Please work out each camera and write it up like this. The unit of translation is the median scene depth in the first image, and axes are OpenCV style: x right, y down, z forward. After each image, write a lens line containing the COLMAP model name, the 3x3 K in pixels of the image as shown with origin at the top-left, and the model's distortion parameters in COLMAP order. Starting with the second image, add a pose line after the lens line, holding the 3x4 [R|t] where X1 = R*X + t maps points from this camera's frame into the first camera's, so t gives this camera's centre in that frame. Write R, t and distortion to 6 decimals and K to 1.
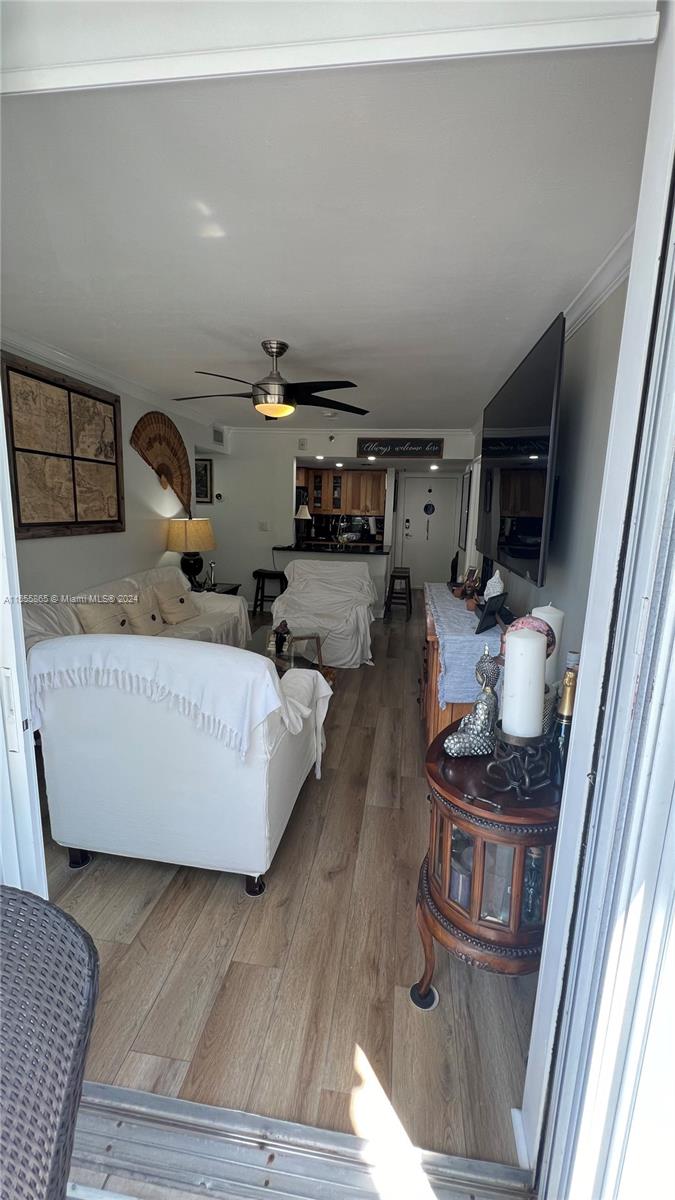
lens RADIAL K [[482.3, 0, 337.6], [0, 482.3, 596.4], [0, 0, 1]] dist [-0.001589, 0.000004]
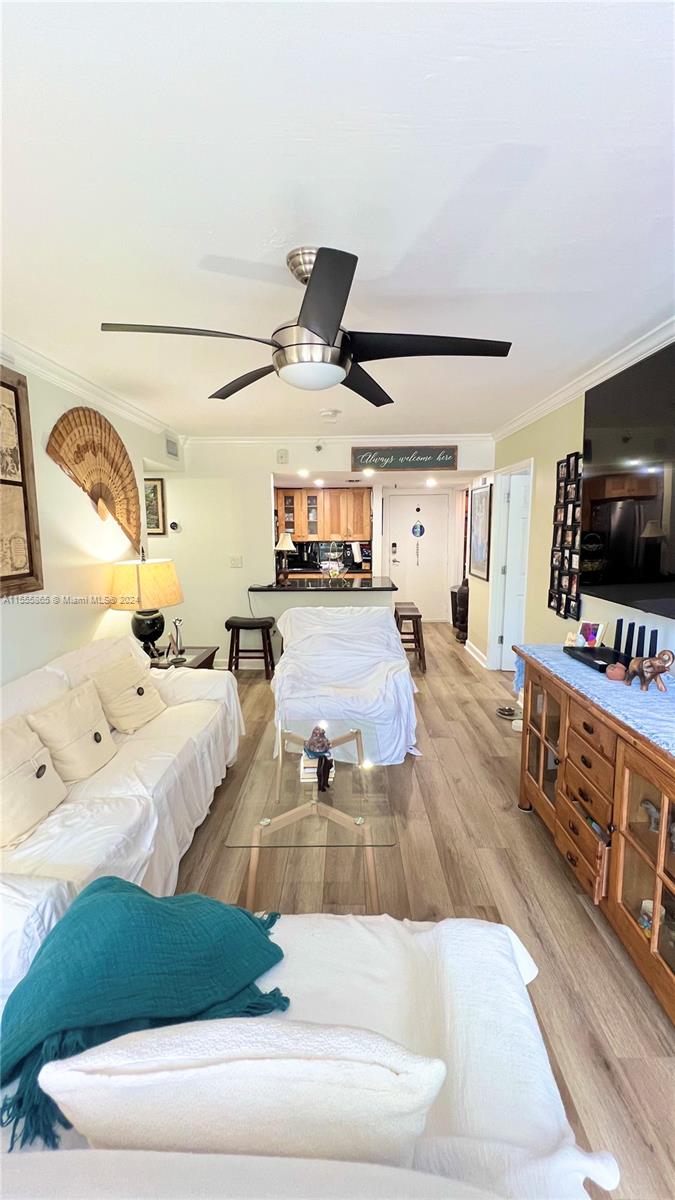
lens RADIAL K [[482.3, 0, 337.4], [0, 482.3, 596.4], [0, 0, 1]] dist [-0.001589, 0.000004]
pose [[0.991689, -0.053240, 0.117129, -0.102877], [0.057981, 0.997615, -0.037442, -0.061776], [-0.114856, 0.043922, 0.992411, 0.255438]]
